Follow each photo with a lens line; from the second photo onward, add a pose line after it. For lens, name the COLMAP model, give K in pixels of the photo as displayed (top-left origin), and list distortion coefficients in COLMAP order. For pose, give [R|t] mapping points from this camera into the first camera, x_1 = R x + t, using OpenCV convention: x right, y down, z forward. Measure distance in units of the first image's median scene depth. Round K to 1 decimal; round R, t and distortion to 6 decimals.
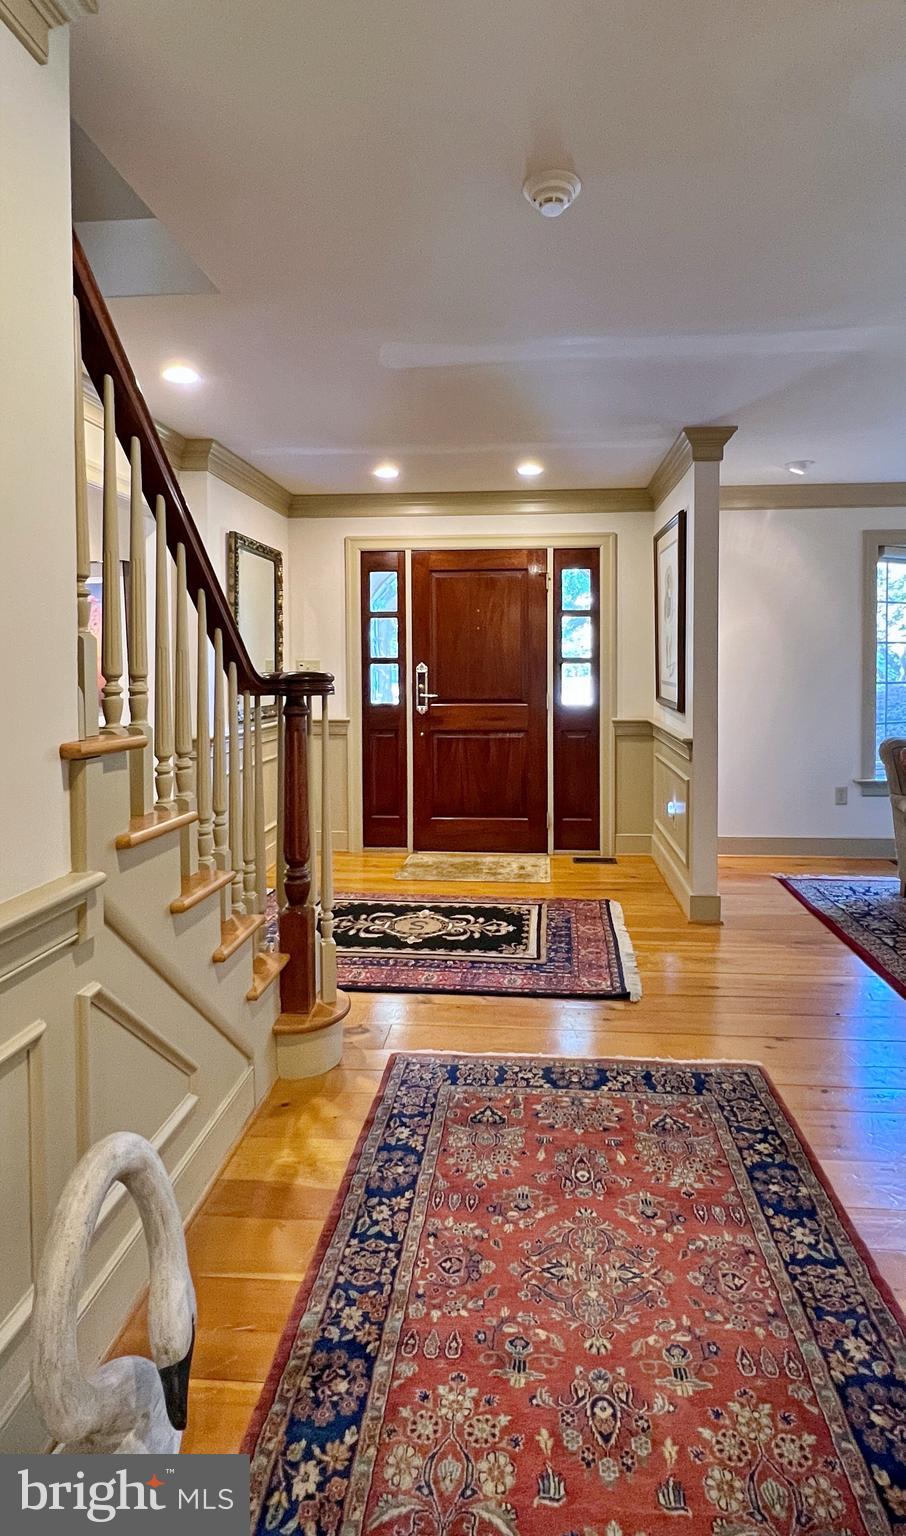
lens RADIAL K [[741.3, 0, 490.6], [0, 741.3, 679.5], [0, 0, 1]] dist [-0.002227, -0.000065]
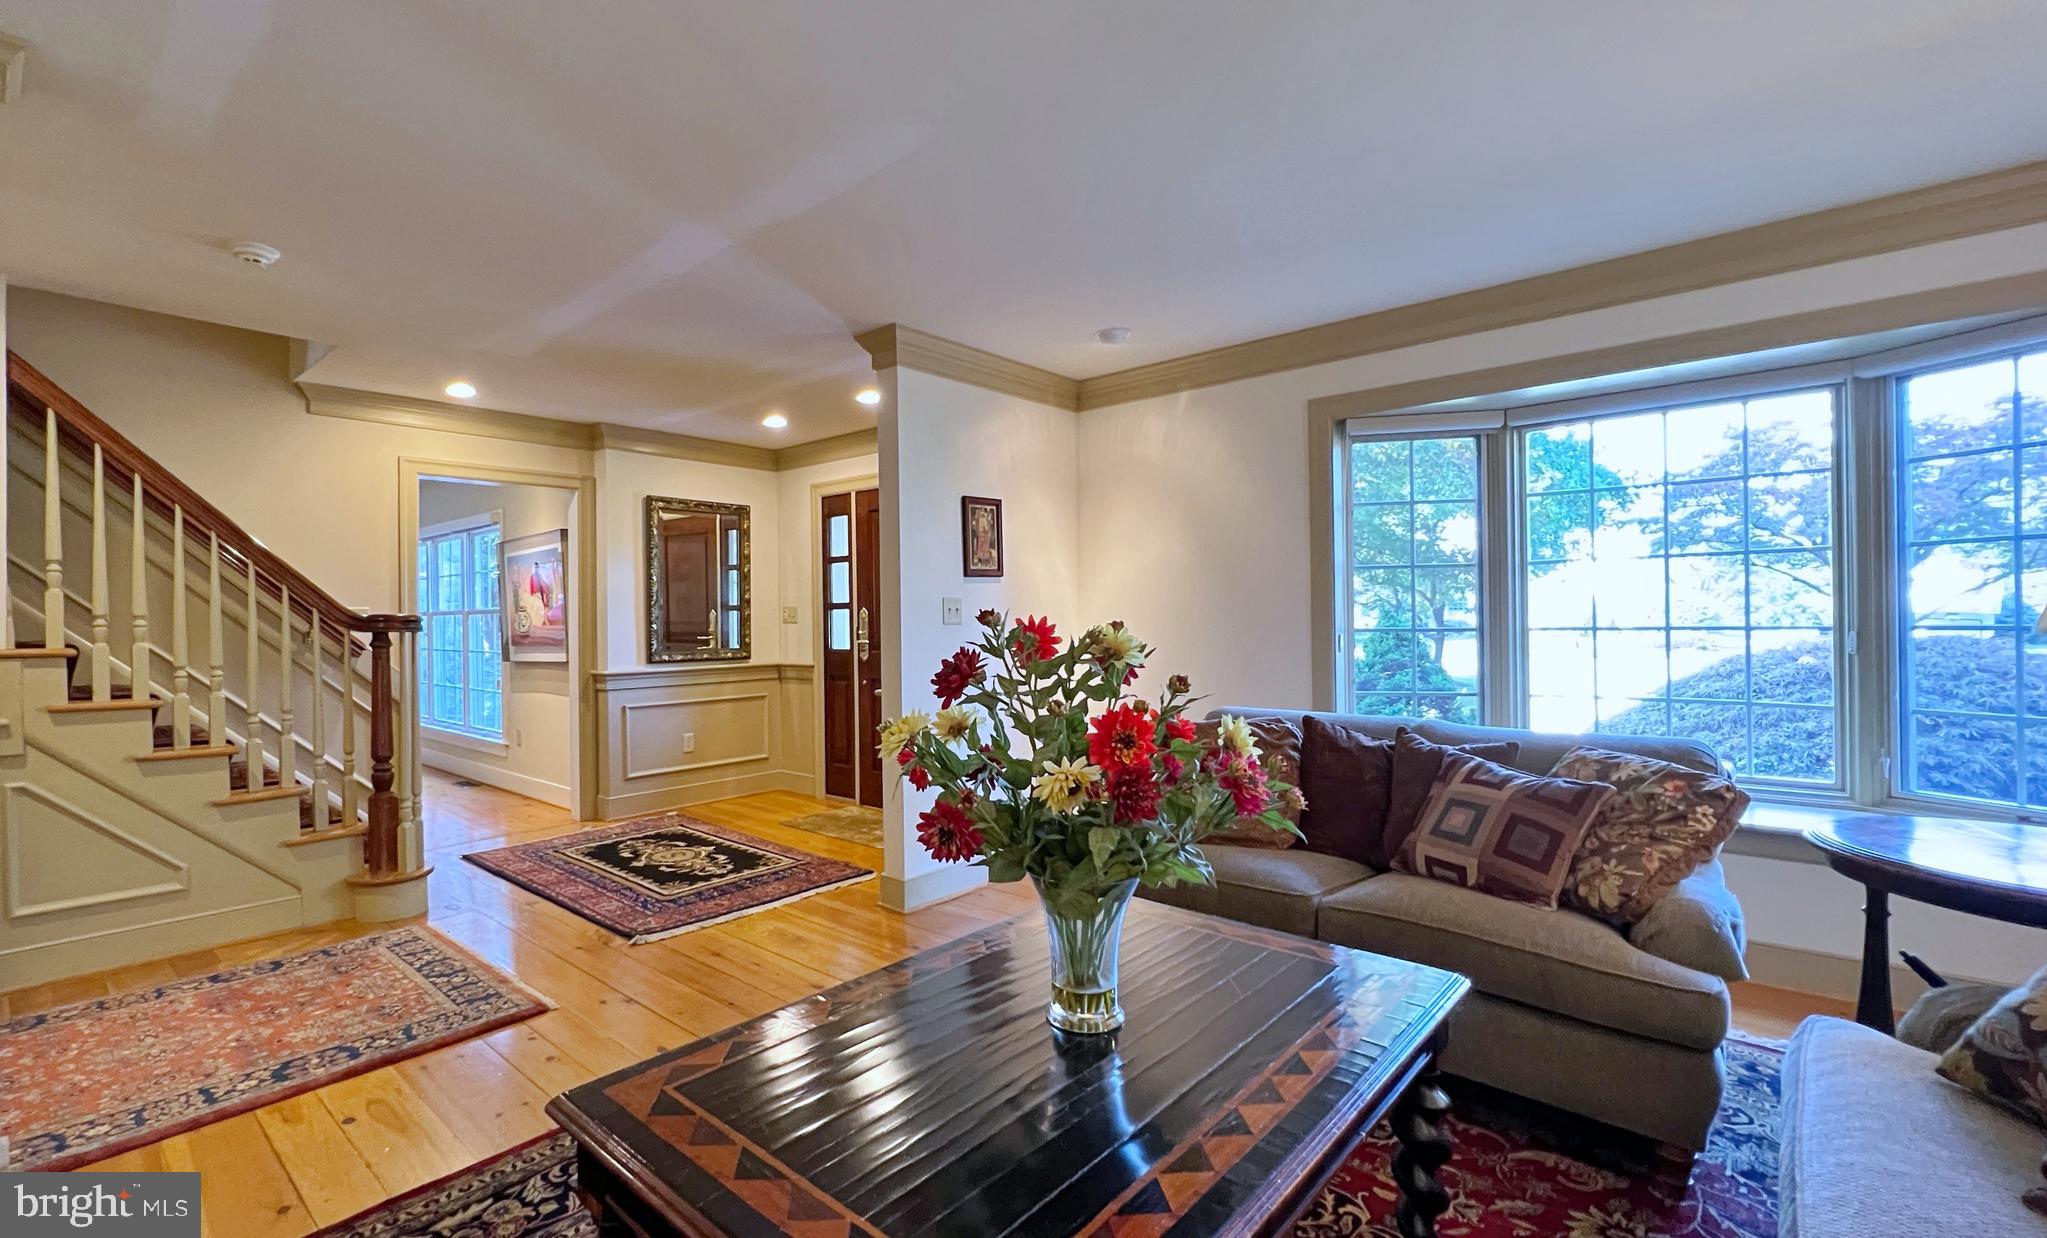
lens RADIAL K [[891.5, 0, 1018.5], [0, 891.5, 619.9], [0, 0, 1]] dist [-0.001092, 0.000010]
pose [[0.796779, -0.003166, -0.604263, 1.687682], [-0.005778, 0.999901, -0.012857, 0.015185], [0.604244, 0.013736, 0.796681, 0.448292]]
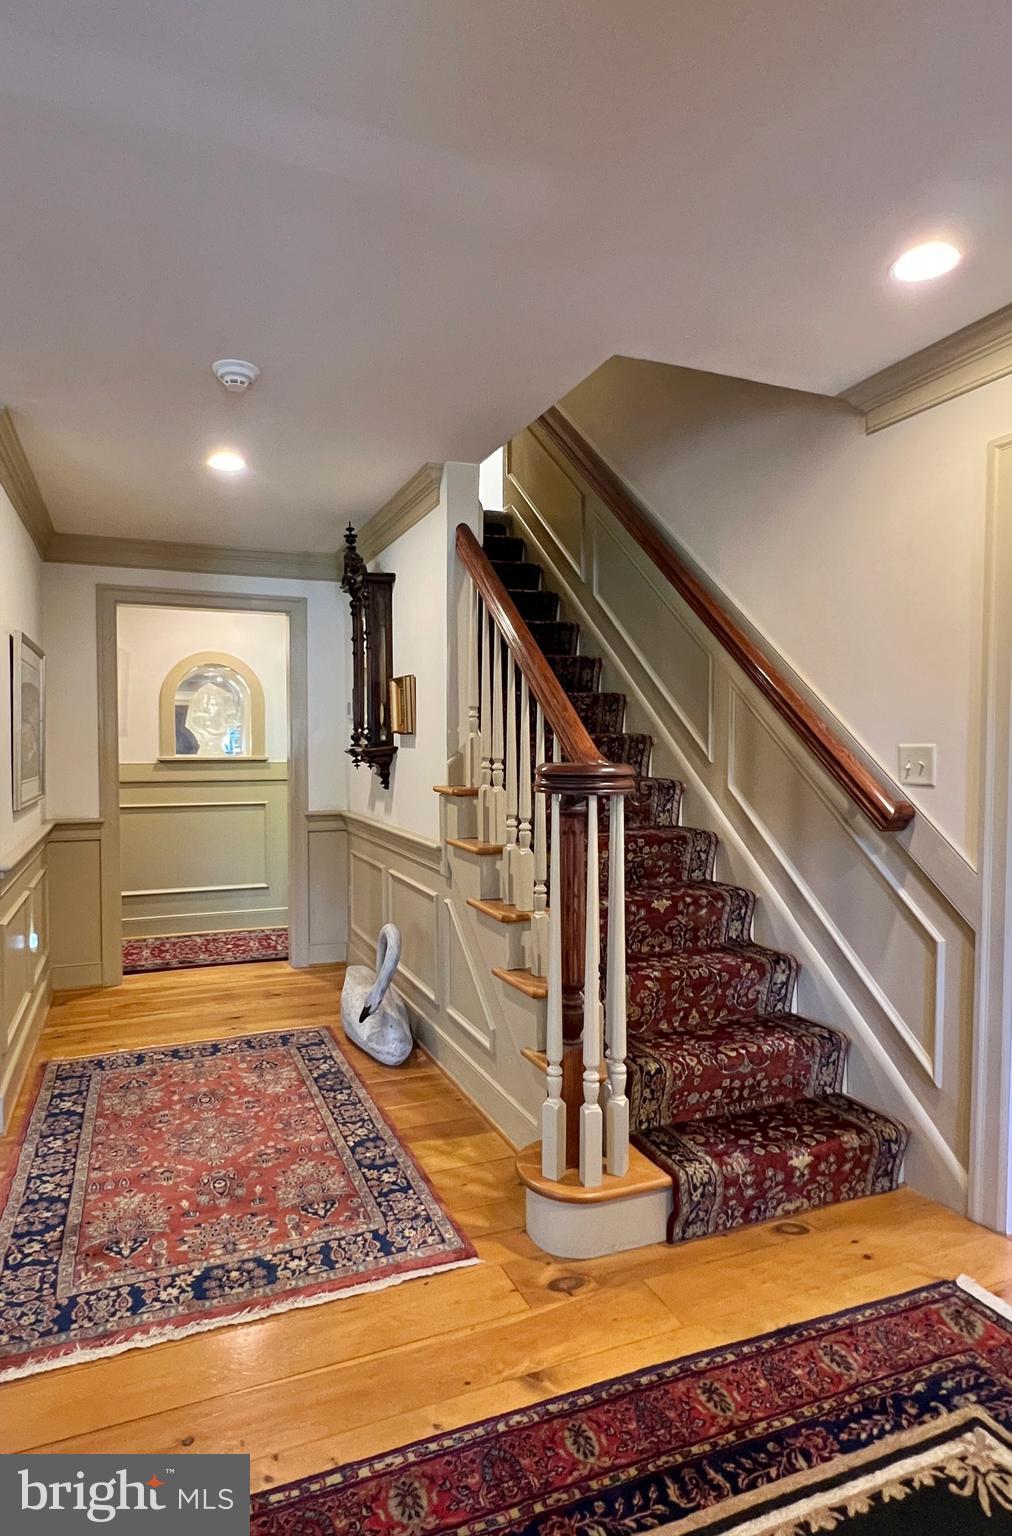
lens RADIAL K [[790.5, 0, 406.5], [0, 790.5, 750.8], [0, 0, 1]] dist [-0.000716, 0.000156]
pose [[-0.927711, 0.009034, -0.373189, 0.258569], [-0.001005, 0.999643, 0.026696, -0.044252], [0.373297, 0.025141, -0.927371, 1.872467]]
